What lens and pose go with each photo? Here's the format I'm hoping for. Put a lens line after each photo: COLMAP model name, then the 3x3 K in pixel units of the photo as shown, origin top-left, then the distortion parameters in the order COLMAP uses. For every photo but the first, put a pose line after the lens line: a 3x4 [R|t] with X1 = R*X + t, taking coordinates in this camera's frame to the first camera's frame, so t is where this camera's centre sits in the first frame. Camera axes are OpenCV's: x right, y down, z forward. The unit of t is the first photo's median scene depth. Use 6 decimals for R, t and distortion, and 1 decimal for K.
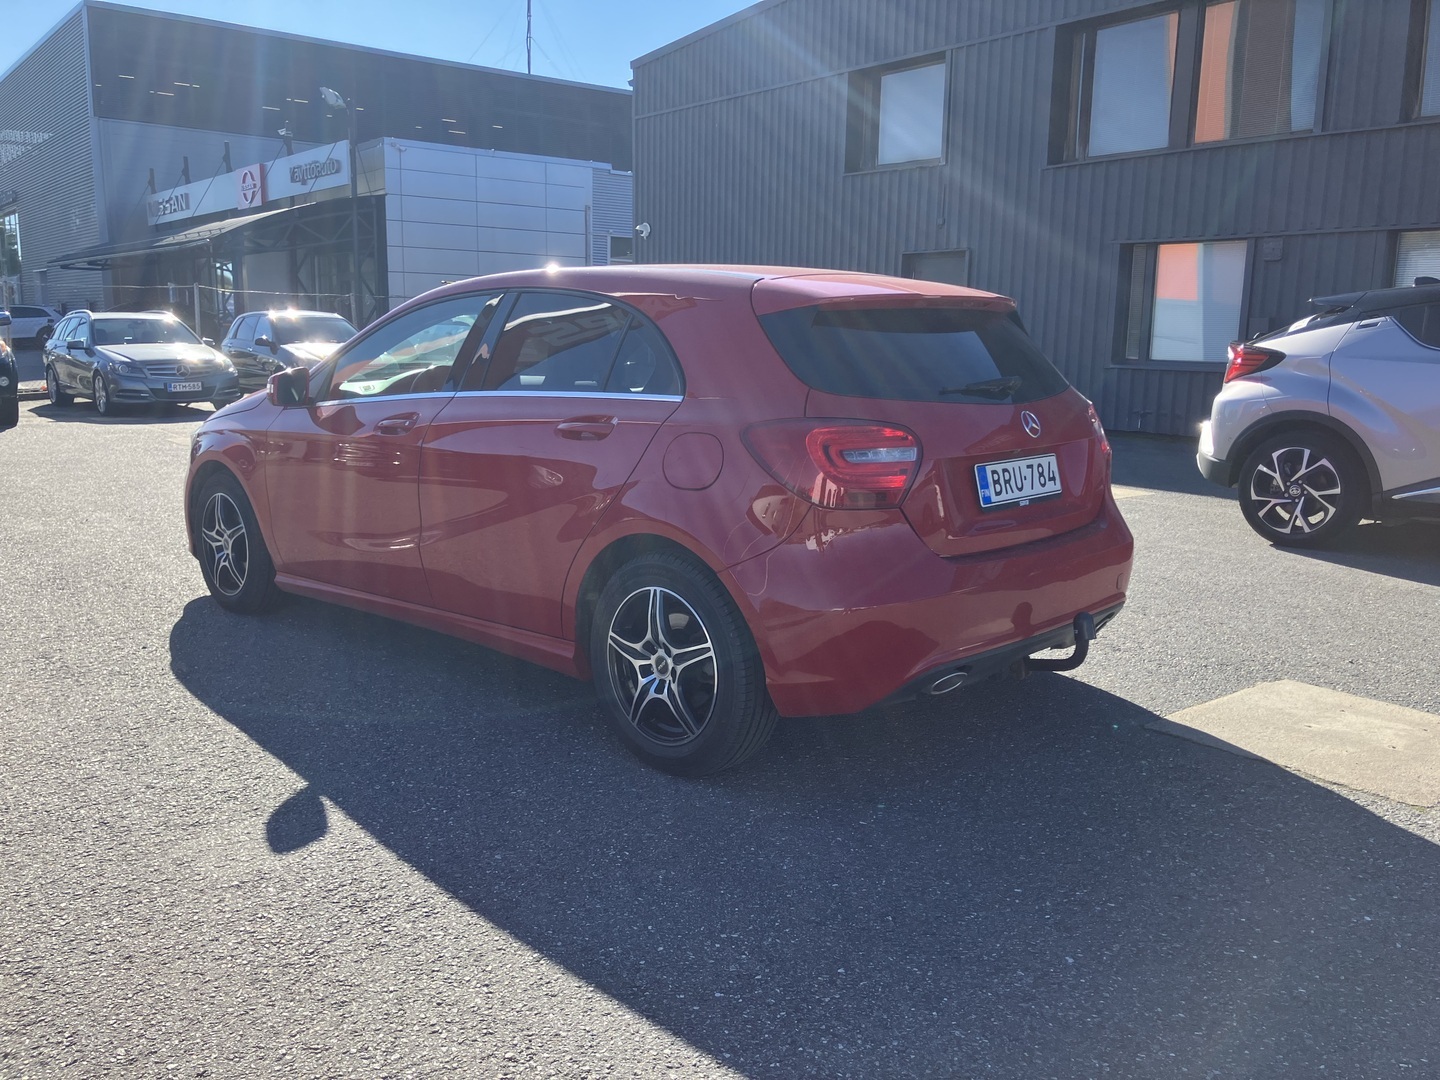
lens RADIAL K [[1176.2, 0, 717.5], [0, 1176.2, 539.4], [0, 0, 1]] dist [0.014180, -0.005563]
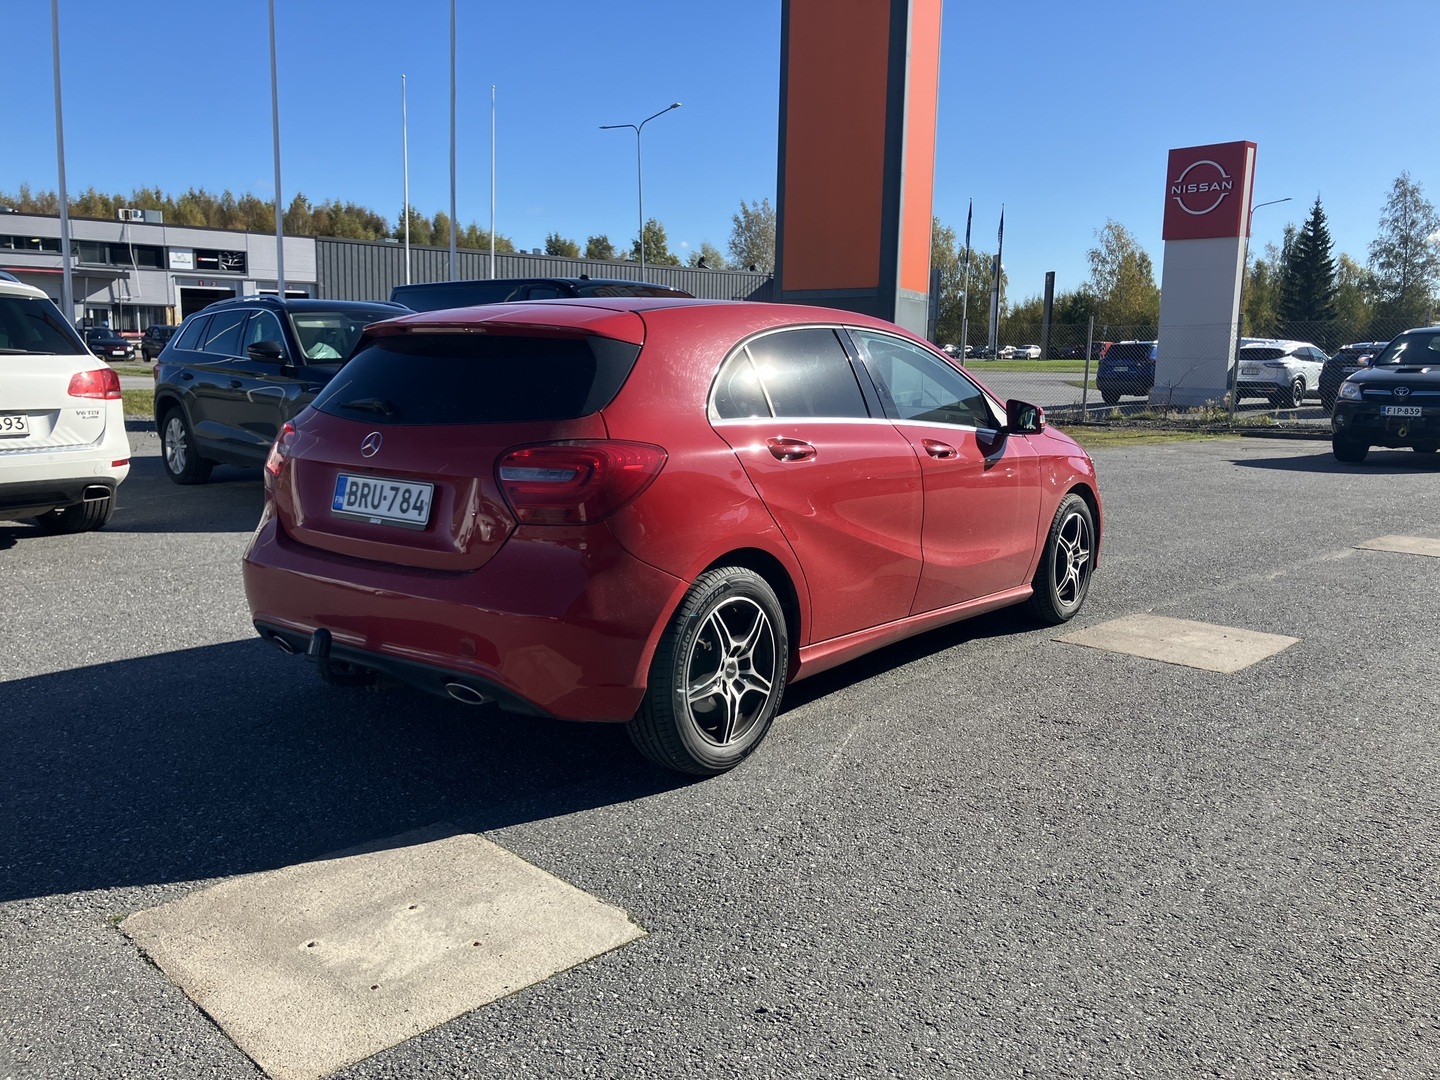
lens RADIAL K [[1176.2, 0, 718.0], [0, 1176.2, 539.3], [0, 0, 1]] dist [0.014180, -0.005563]
pose [[0.130418, 0.151305, -0.979846, 1.292748], [-0.188231, 0.974091, 0.125362, -0.197942], [0.973427, 0.168088, 0.155519, 1.120861]]
